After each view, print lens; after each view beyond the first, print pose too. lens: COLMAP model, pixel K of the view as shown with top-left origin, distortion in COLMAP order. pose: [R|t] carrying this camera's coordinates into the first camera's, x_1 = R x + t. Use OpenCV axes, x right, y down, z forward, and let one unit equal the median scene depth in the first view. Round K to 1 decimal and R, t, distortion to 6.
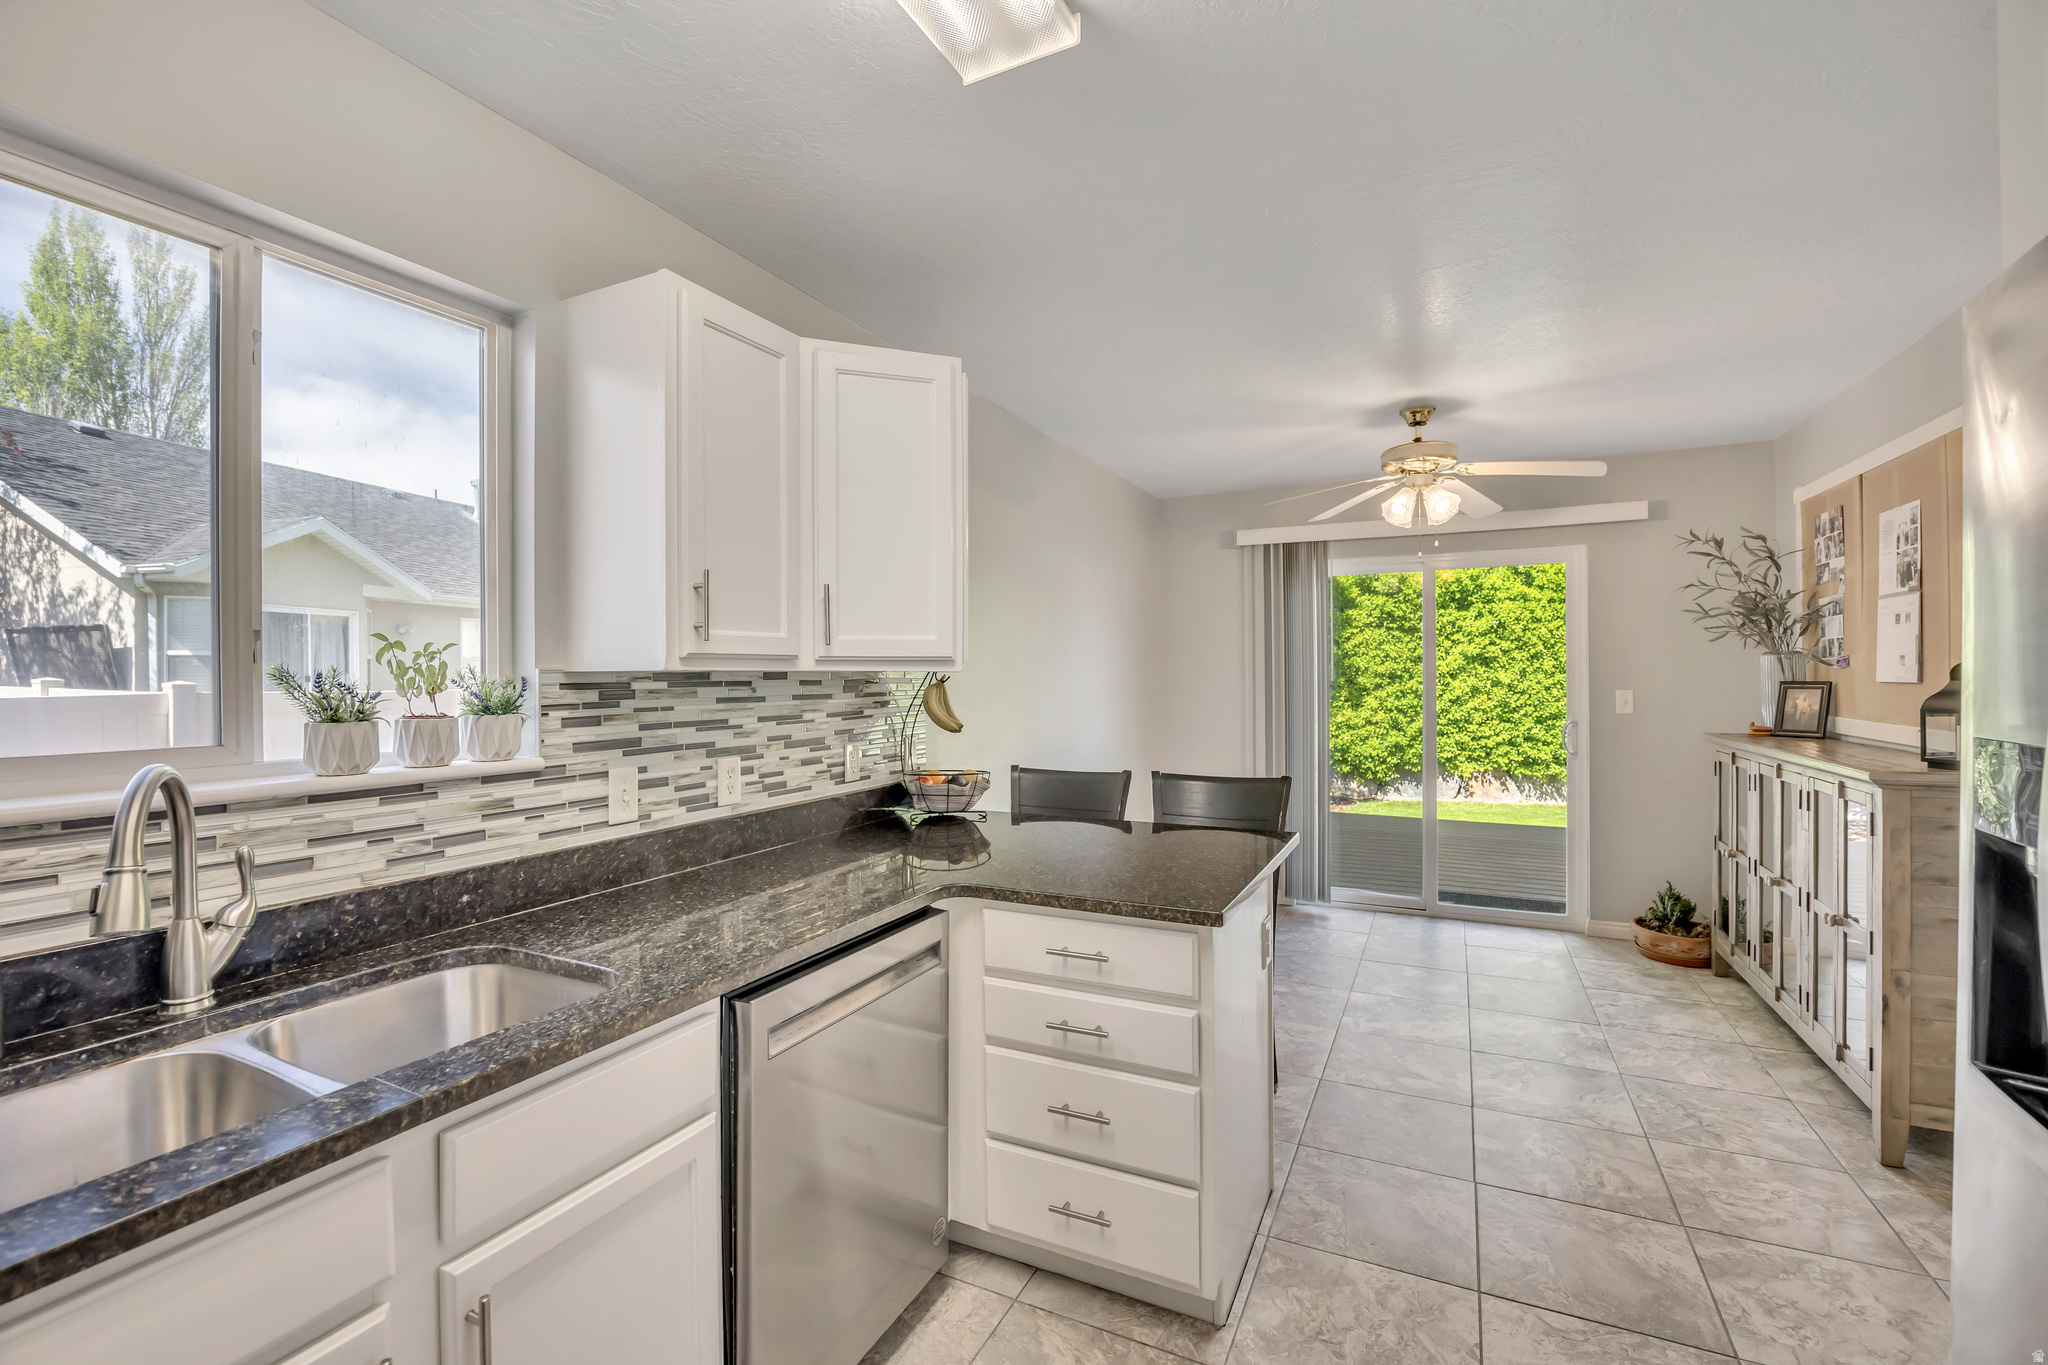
lens RADIAL K [[882.8, 0, 1025.0], [0, 882.8, 677.6], [0, 0, 1]] dist [-0.017500, -0.000544]
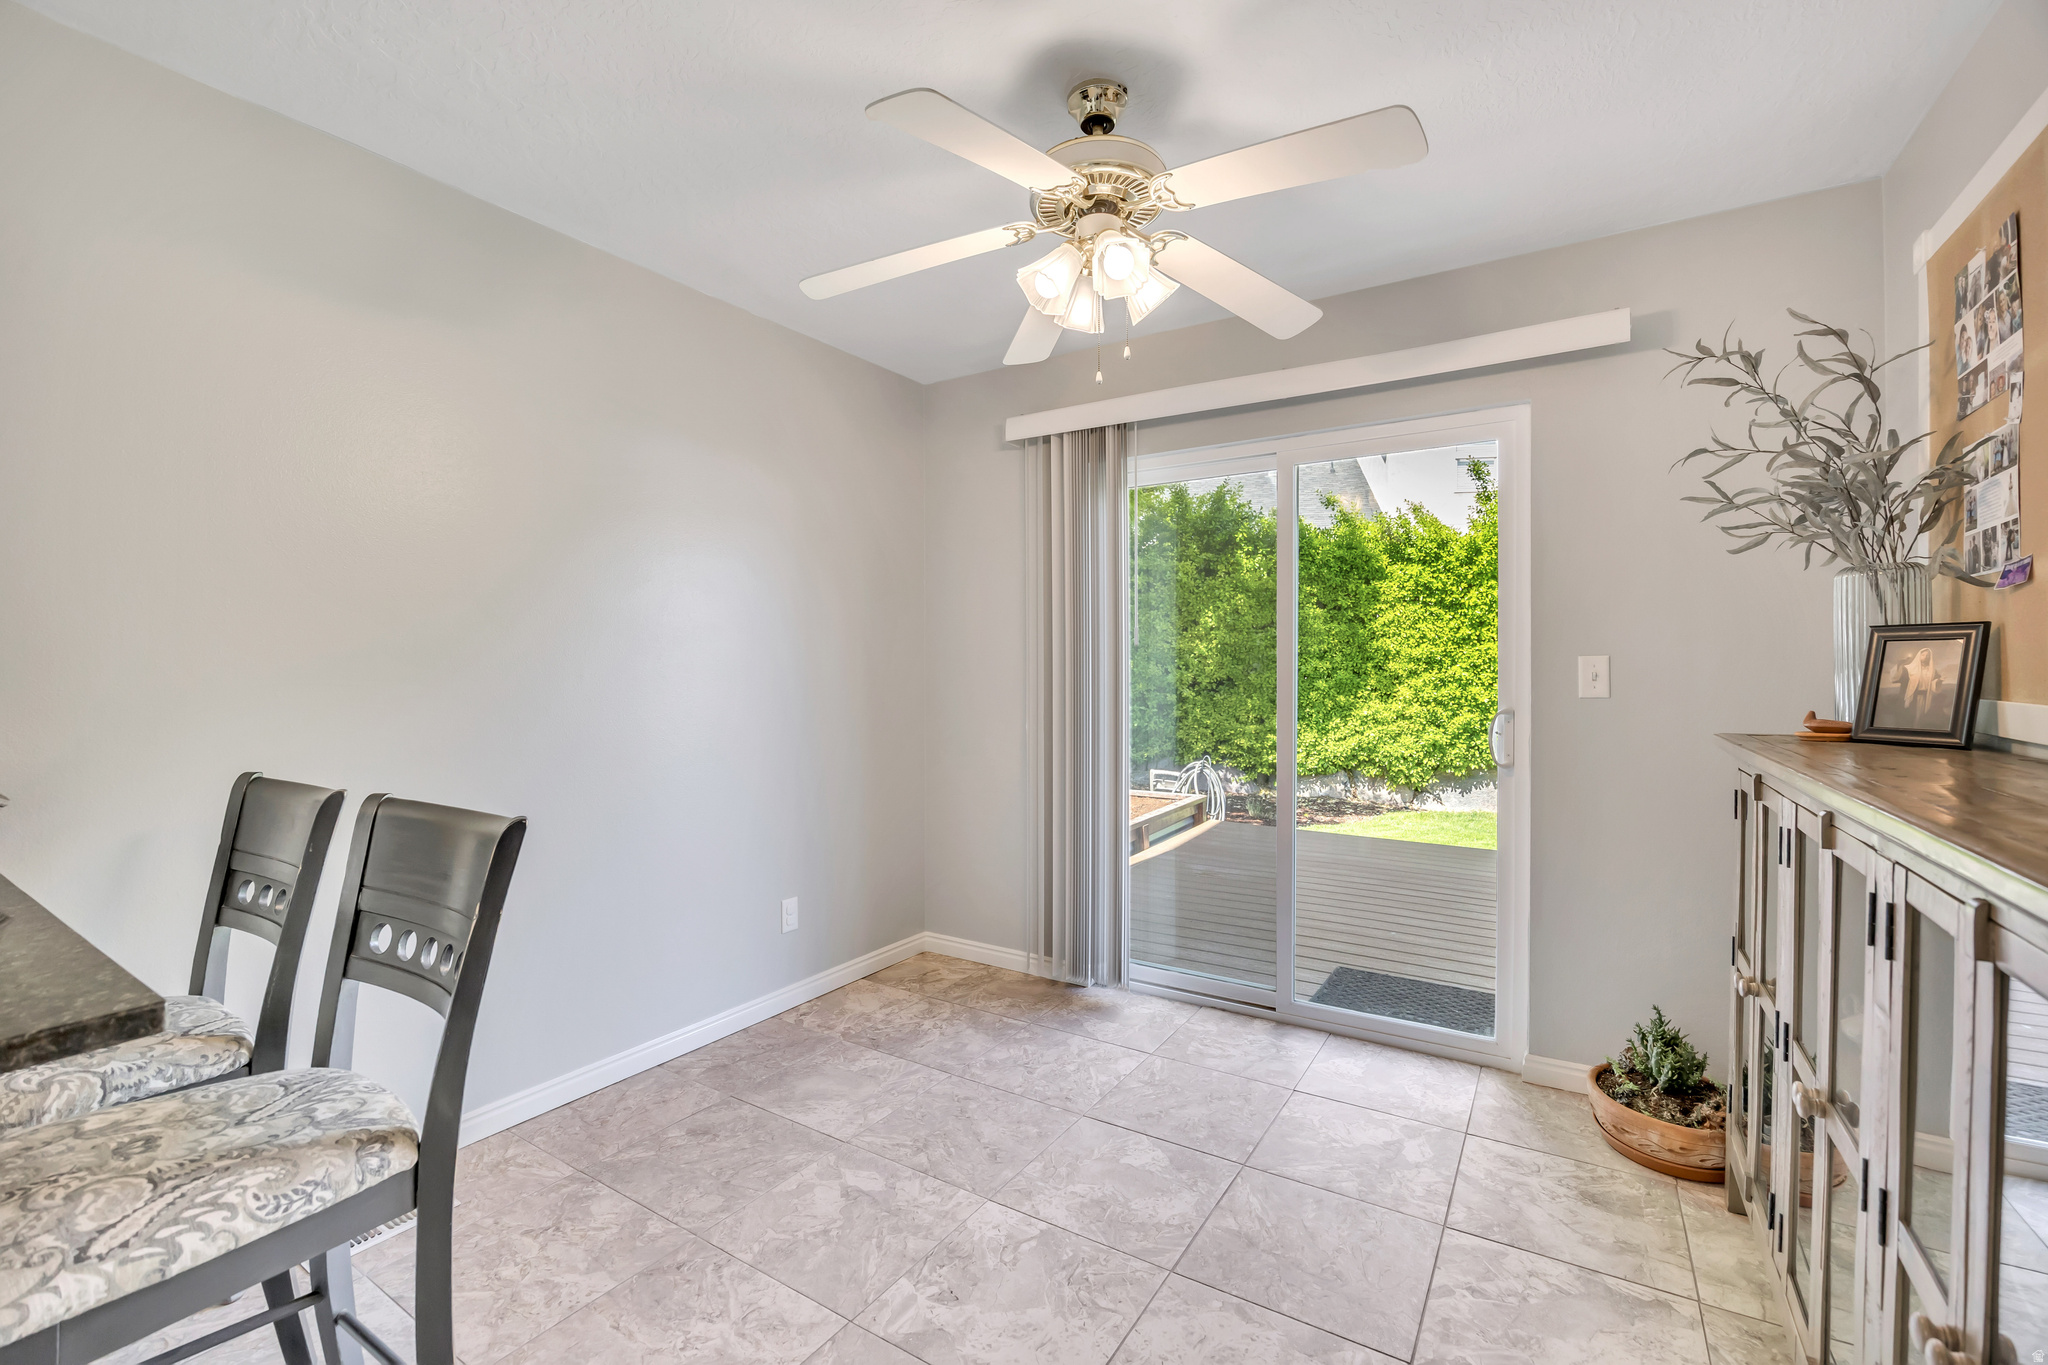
lens RADIAL K [[882.8, 0, 1019.4], [0, 882.8, 678.3], [0, 0, 1]] dist [-0.017500, -0.000544]
pose [[0.993647, 0.006079, -0.112373, 0.412117], [-0.005008, 0.999939, 0.009811, 0.027326], [0.112426, -0.009186, 0.993618, 0.429838]]
